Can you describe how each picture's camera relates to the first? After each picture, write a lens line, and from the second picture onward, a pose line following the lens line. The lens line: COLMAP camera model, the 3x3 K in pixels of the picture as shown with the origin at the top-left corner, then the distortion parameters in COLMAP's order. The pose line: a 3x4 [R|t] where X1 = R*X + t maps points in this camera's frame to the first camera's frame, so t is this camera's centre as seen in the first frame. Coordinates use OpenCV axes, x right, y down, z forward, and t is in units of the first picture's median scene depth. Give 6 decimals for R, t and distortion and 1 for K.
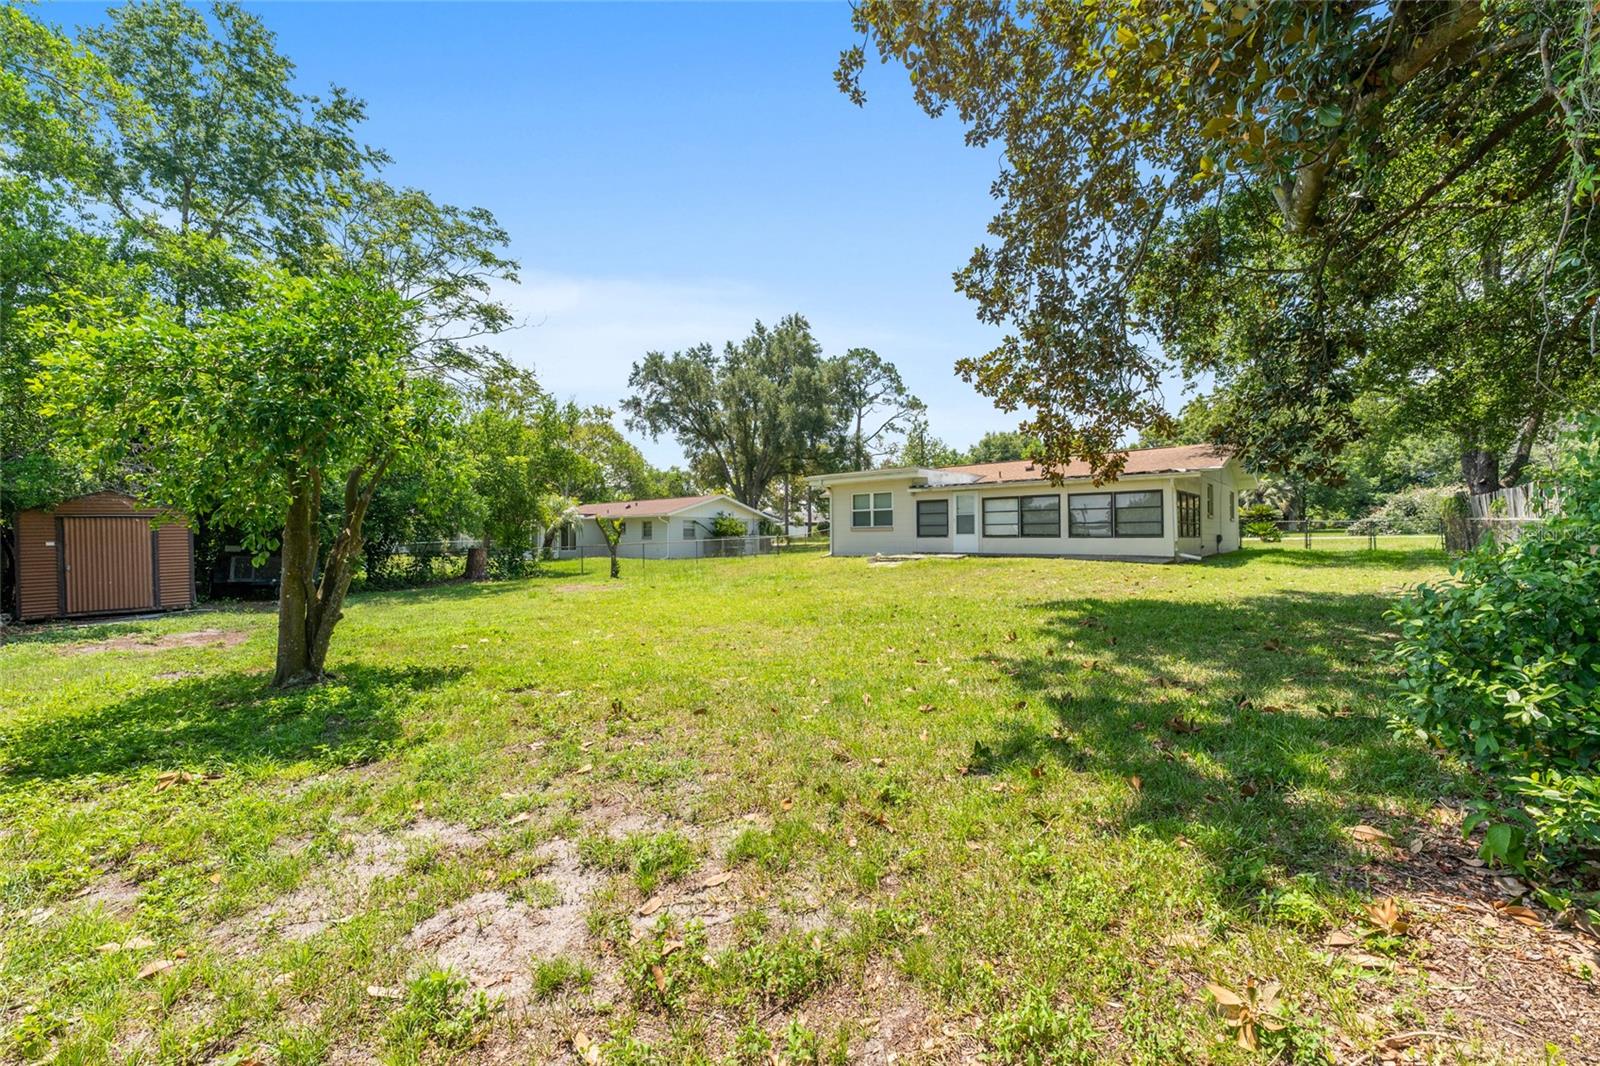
lens RADIAL K [[628.8, 0, 801.2], [0, 628.8, 536.6], [0, 0, 1]] dist [0.000573, -0.000114]
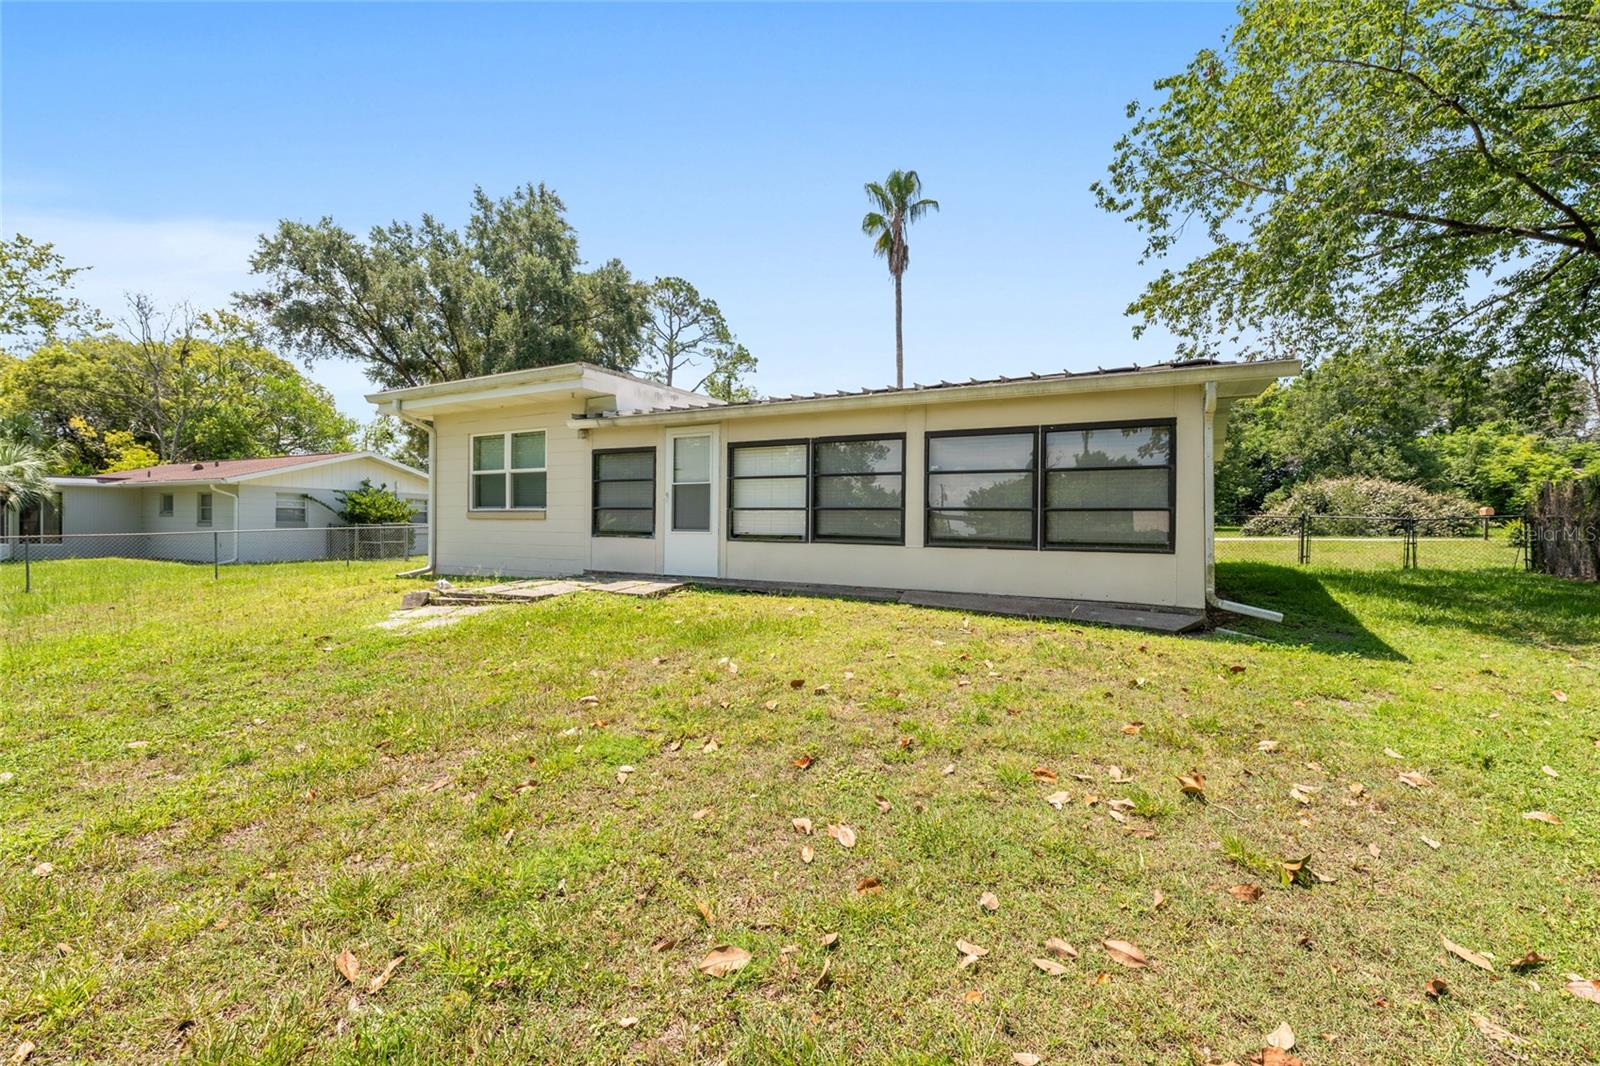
lens RADIAL K [[683.7, 0, 803.9], [0, 683.7, 534.9], [0, 0, 1]] dist [0.001382, -0.000321]
pose [[0.973674, 0.013756, 0.227528, 0.221241], [-0.017184, 0.999767, 0.013093, -0.008109], [-0.227295, -0.016658, 0.973683, 0.522498]]
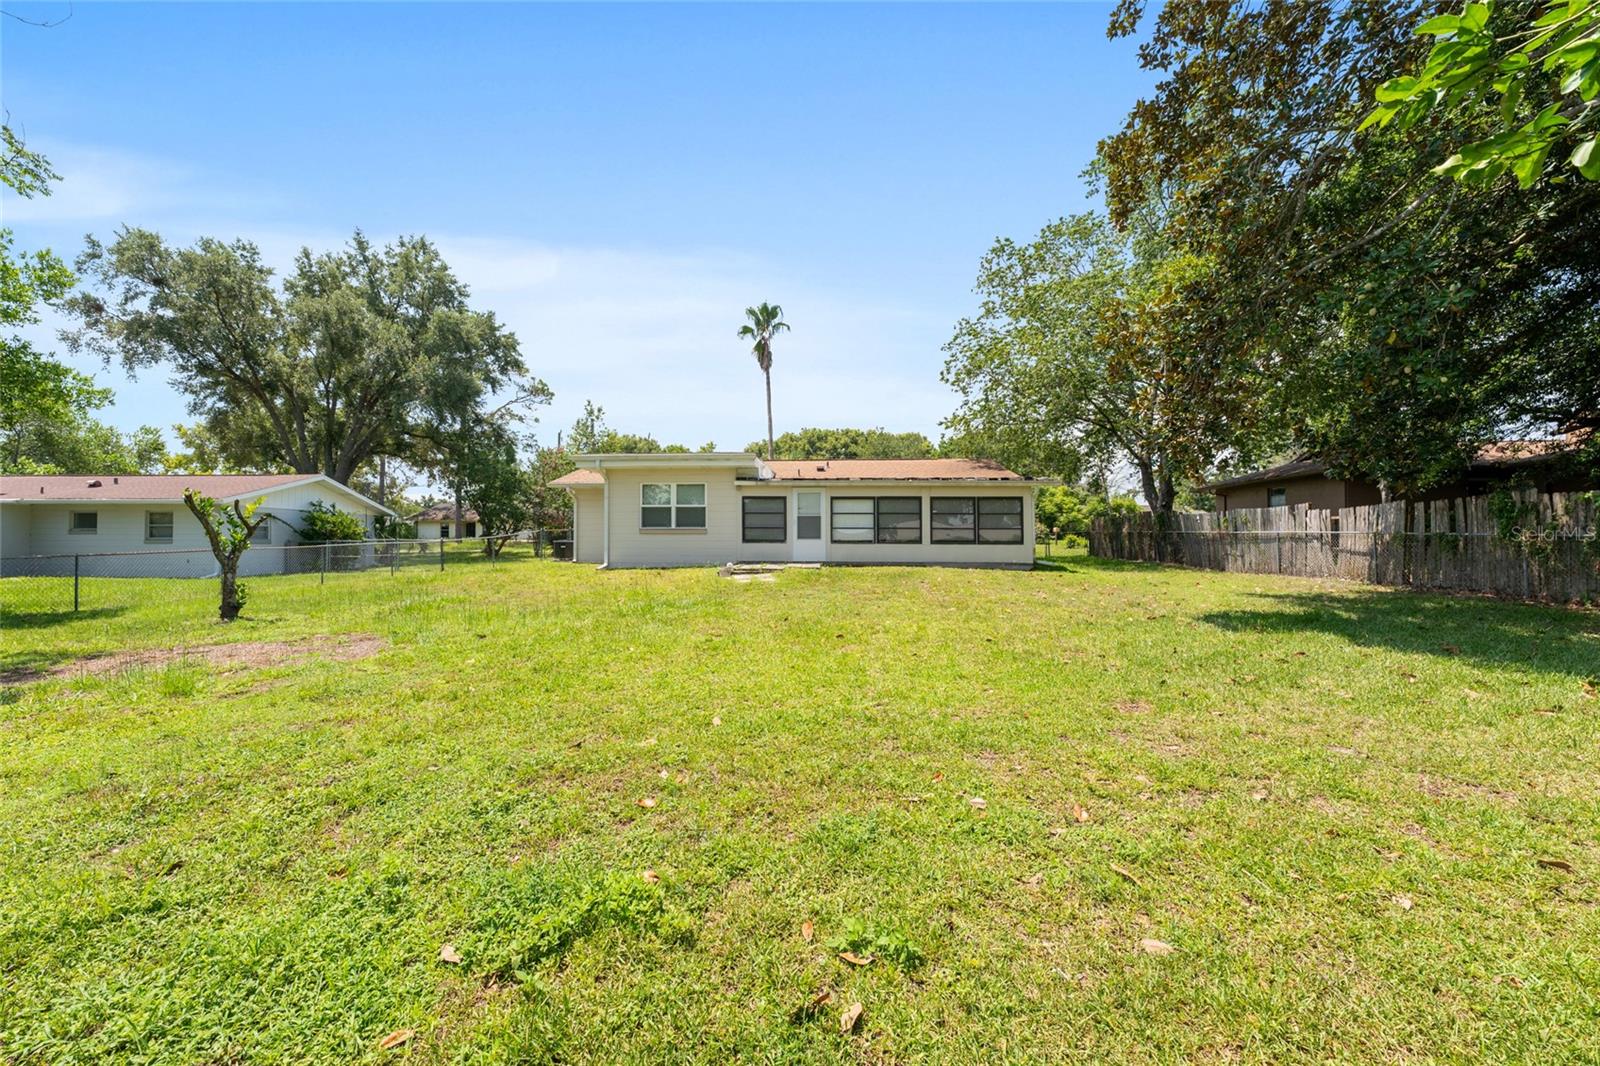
lens RADIAL K [[630.9, 0, 802.2], [0, 630.9, 537.1], [0, 0, 1]] dist [-0.000852, -0.000544]
pose [[0.779752, 0.014739, 0.625915, -0.257802], [-0.006890, 0.999864, -0.014961, 0.005748], [-0.626051, 0.007353, 0.779748, 0.337840]]
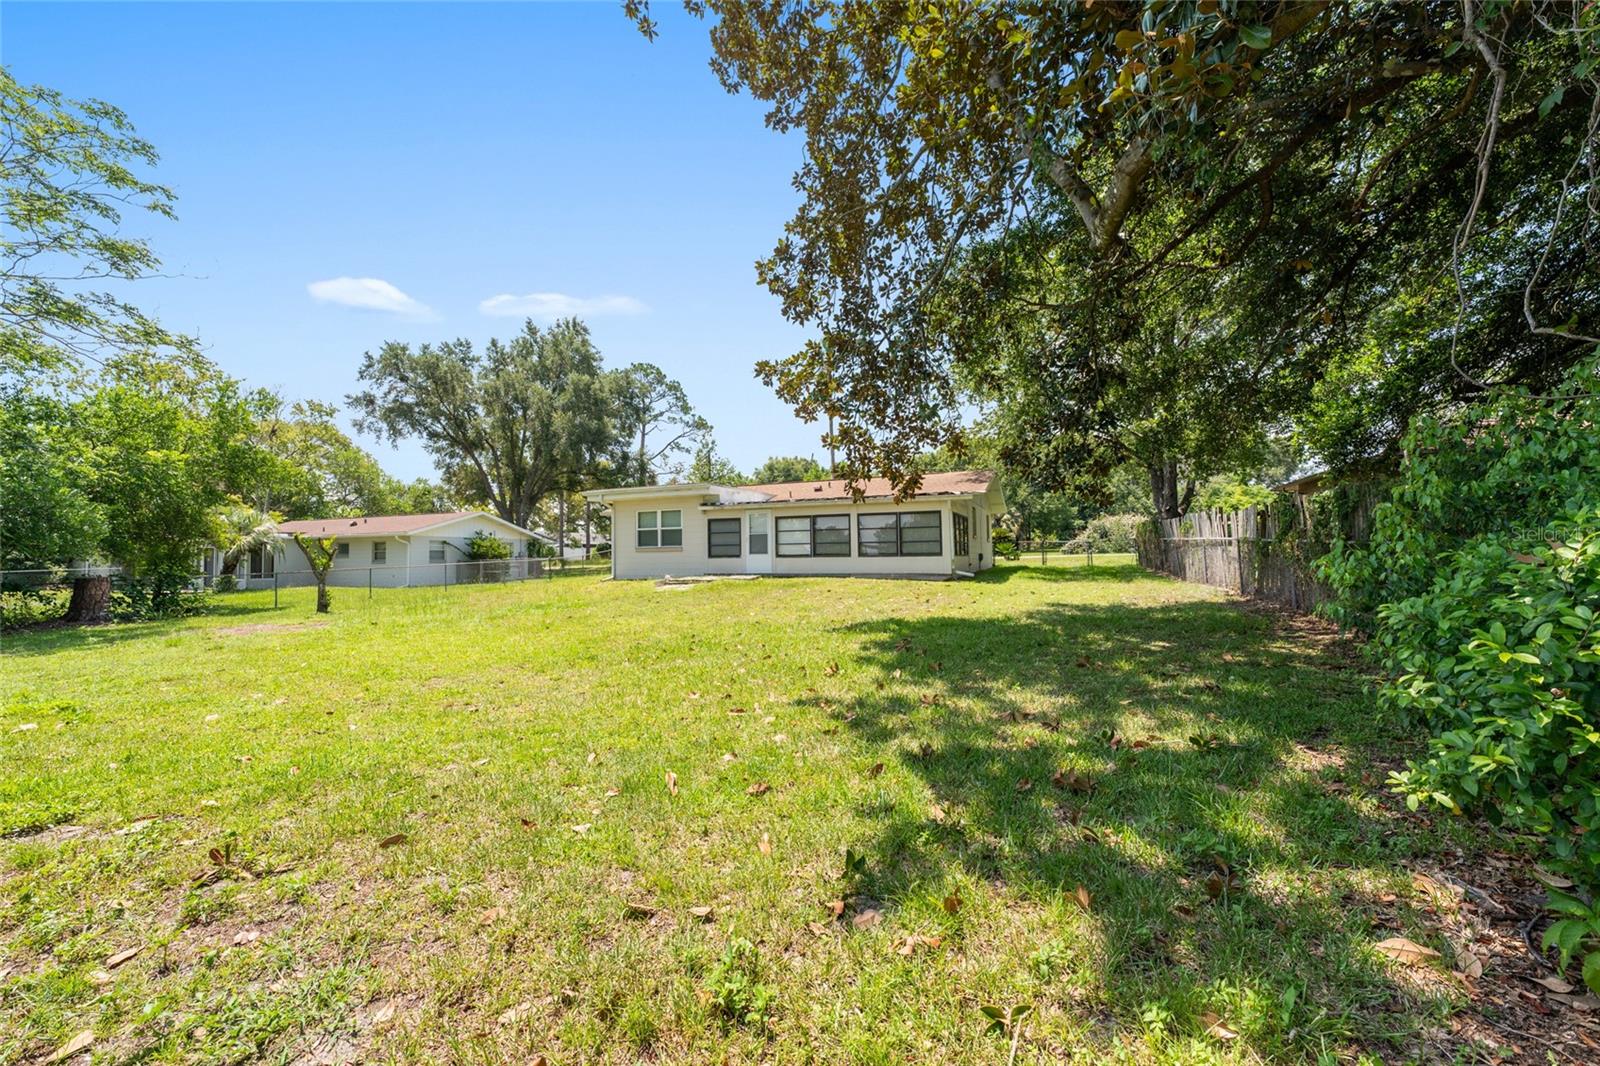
lens RADIAL K [[628.8, 0, 801.2], [0, 628.8, 536.6], [0, 0, 1]] dist [0.000573, -0.000114]
pose [[0.942665, 0.004140, 0.333716, 0.001249], [0.007653, 0.999392, -0.034016, 0.002351], [-0.333654, 0.034620, 0.942060, 0.067132]]
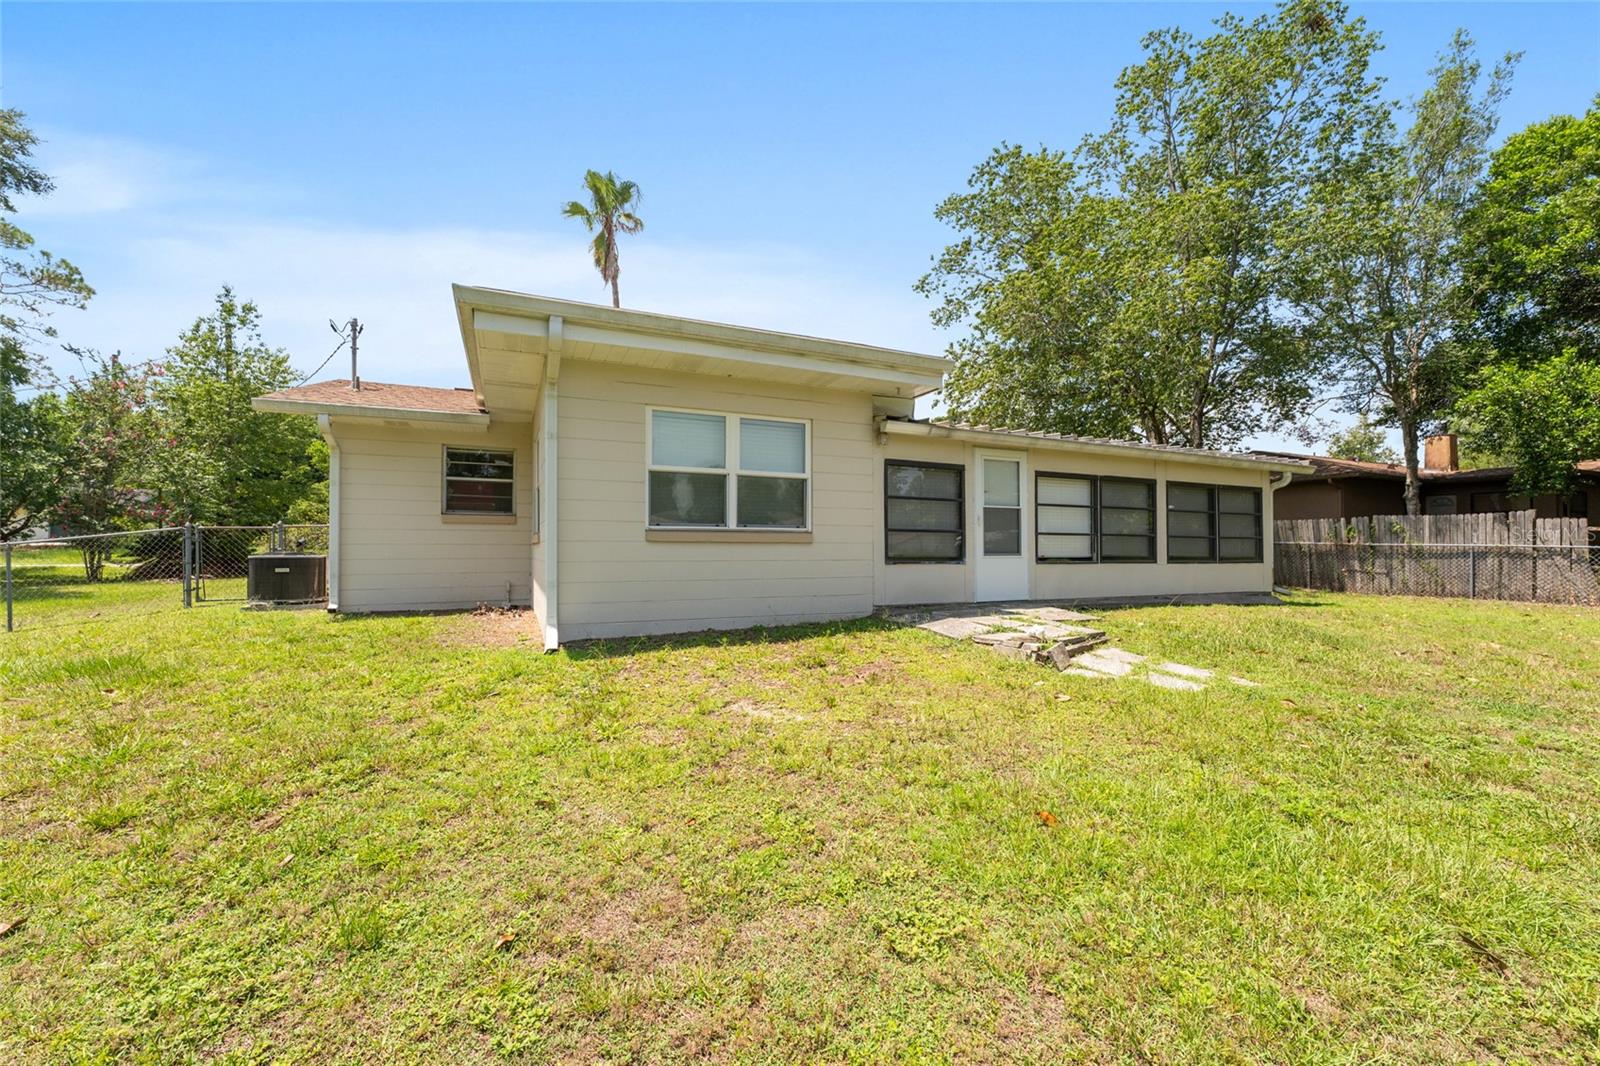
lens RADIAL K [[637.2, 0, 800.5], [0, 637.2, 538.6], [0, 0, 1]] dist [-0.001884, -0.000063]
pose [[0.387381, 0.020225, 0.921698, -0.163377], [-0.006791, 0.999795, -0.019084, -0.005662], [-0.921894, 0.001134, 0.387439, 0.918232]]
